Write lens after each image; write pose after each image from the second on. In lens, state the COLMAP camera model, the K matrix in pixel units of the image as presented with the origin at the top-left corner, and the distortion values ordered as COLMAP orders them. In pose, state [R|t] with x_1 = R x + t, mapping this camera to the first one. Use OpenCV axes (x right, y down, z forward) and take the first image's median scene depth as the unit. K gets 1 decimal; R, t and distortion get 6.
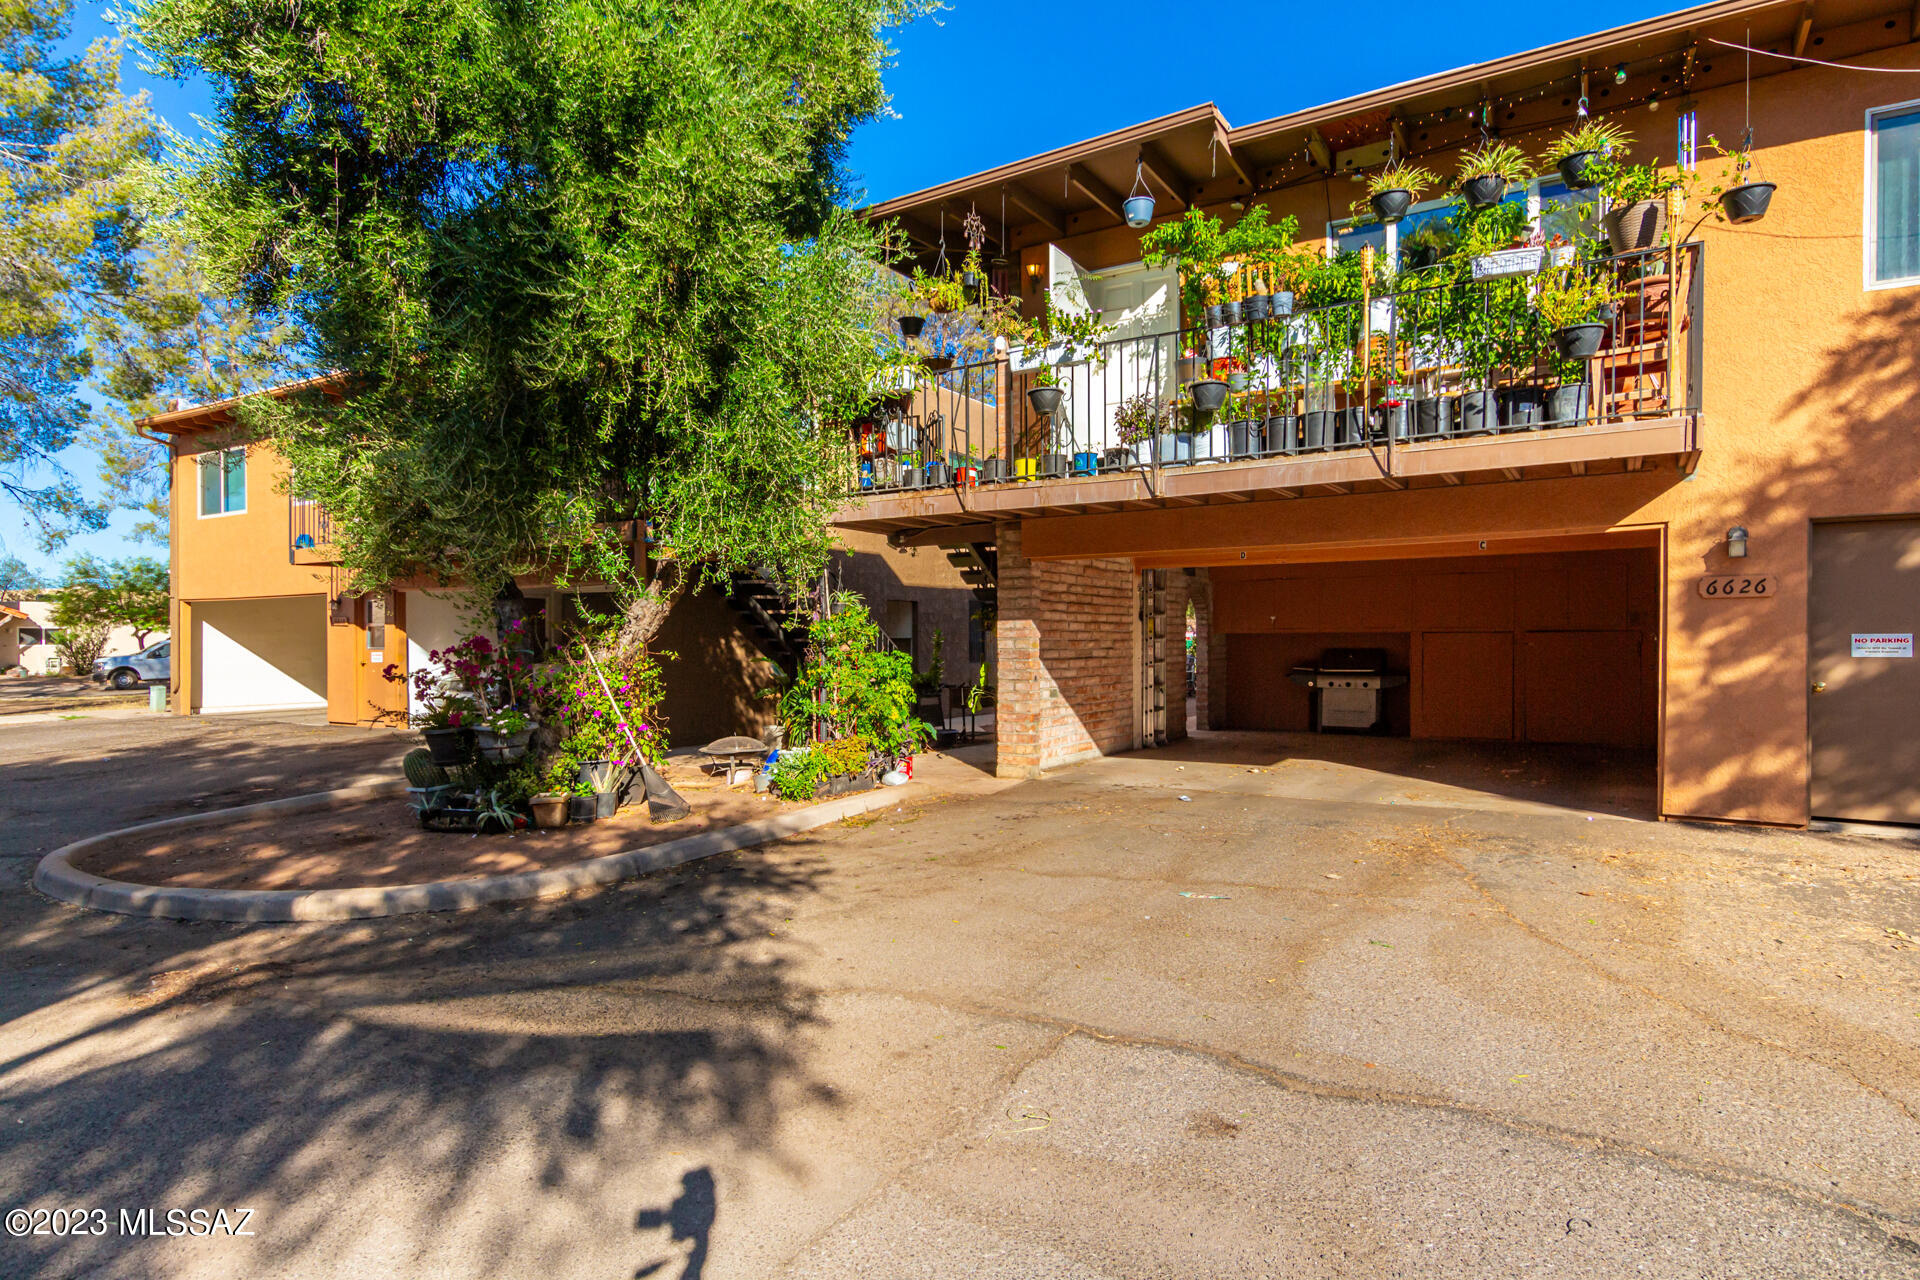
lens RADIAL K [[1034.9, 0, 962.3], [0, 1034.9, 619.8], [0, 0, 1]] dist [0.023420, -0.007657]
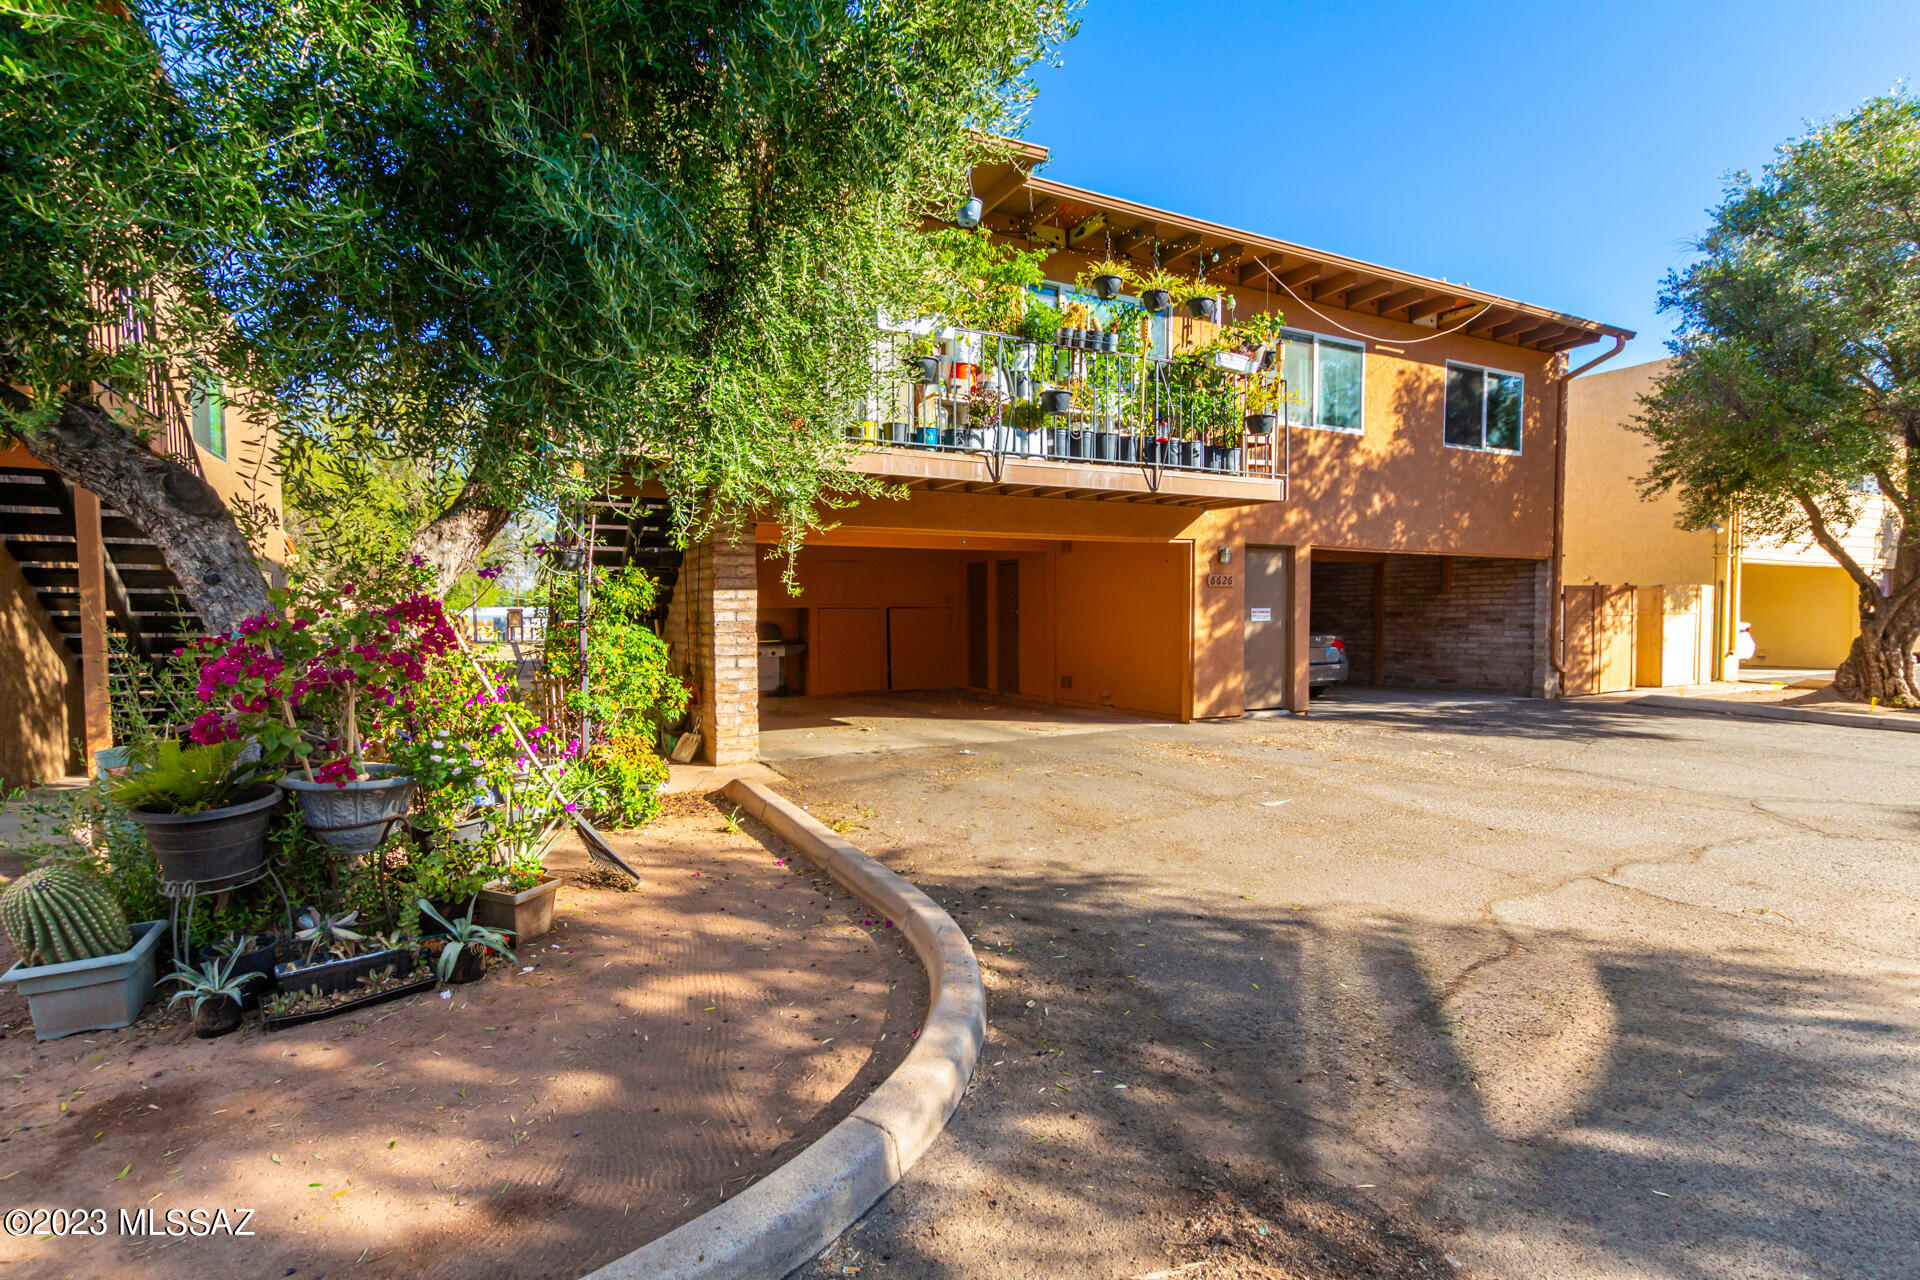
lens RADIAL K [[917.6, 0, 958.9], [0, 917.6, 634.2], [0, 0, 1]] dist [0.016940, -0.004809]
pose [[0.509105, -0.016469, 0.860547, -0.799874], [-0.012559, 0.999568, 0.026559, 0.022096], [-0.860613, -0.024329, 0.508678, 0.626276]]
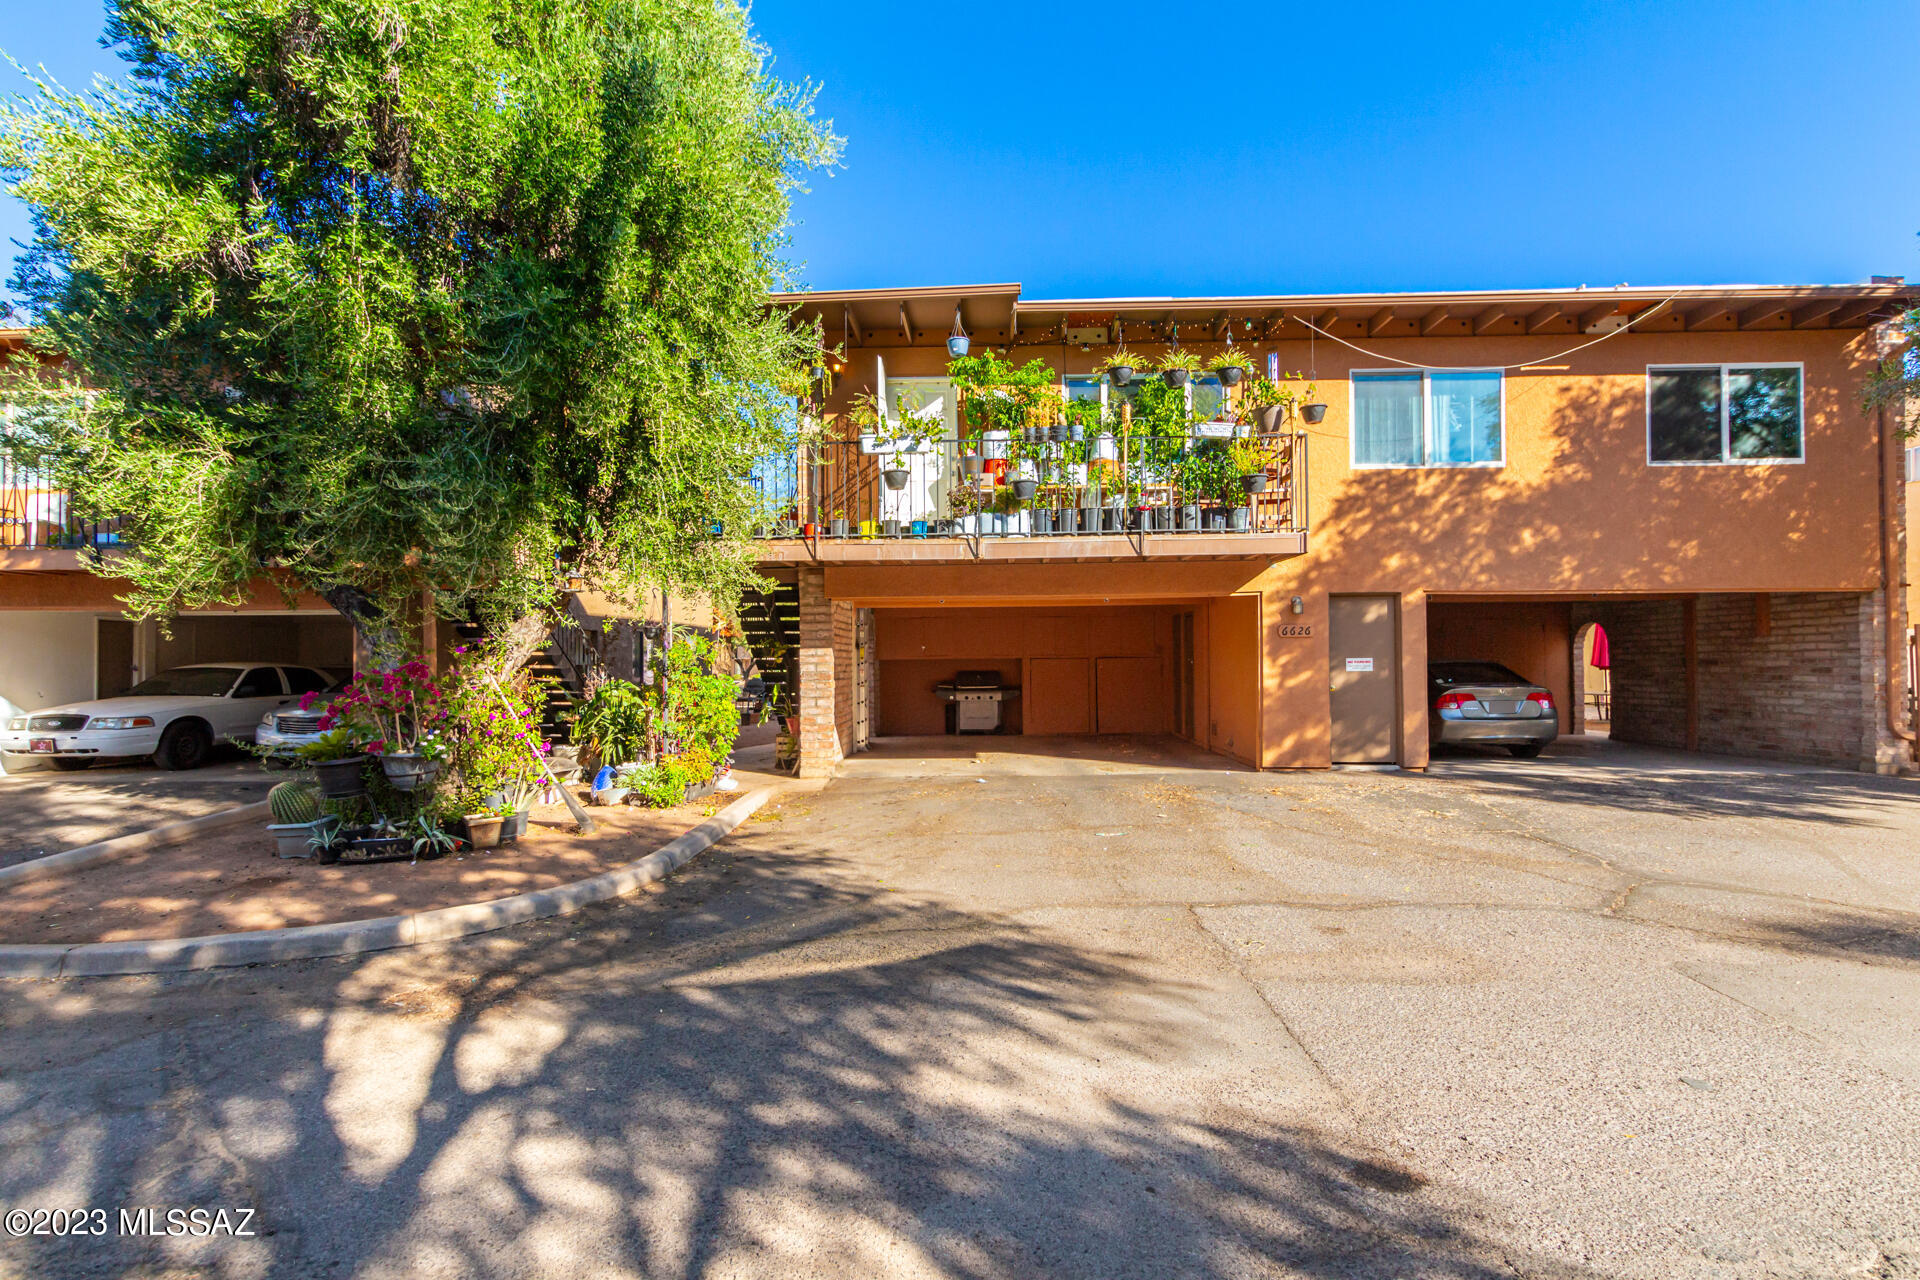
lens RADIAL K [[917.6, 0, 956.6], [0, 917.6, 621.5], [0, 0, 1]] dist [0.016940, -0.004809]
pose [[0.867289, 0.018993, 0.497442, -0.510688], [-0.003844, 0.999498, -0.031460, 0.003197], [-0.497789, 0.025373, 0.866927, -0.033178]]
